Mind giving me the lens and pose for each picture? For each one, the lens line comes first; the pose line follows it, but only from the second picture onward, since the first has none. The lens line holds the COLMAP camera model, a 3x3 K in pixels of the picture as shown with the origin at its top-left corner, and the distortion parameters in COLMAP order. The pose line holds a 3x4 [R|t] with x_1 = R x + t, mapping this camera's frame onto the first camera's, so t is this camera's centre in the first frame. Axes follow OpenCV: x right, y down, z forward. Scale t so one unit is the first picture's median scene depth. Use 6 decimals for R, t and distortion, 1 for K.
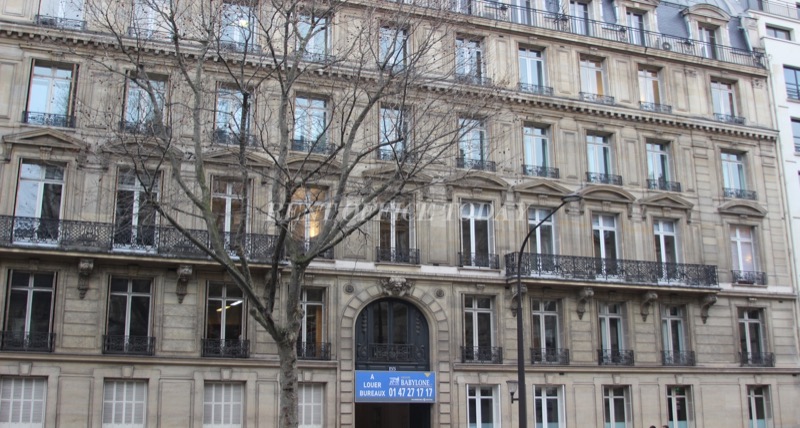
lens RADIAL K [[893.2, 0, 353.1], [0, 893.2, 192.4], [0, 0, 1]] dist [-0.078802, 0.000000]
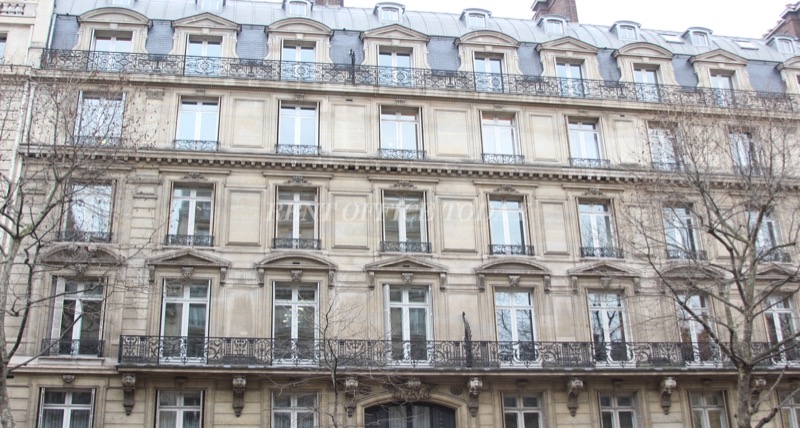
lens RADIAL K [[893.2, 0, 361.0], [0, 893.2, 144.1], [0, 0, 1]] dist [-0.078802, 0.000000]
pose [[0.979899, -0.096842, -0.174415, 0.296700], [0.065787, 0.982231, -0.175769, 0.026957], [0.188337, 0.160761, 0.968858, 0.108143]]
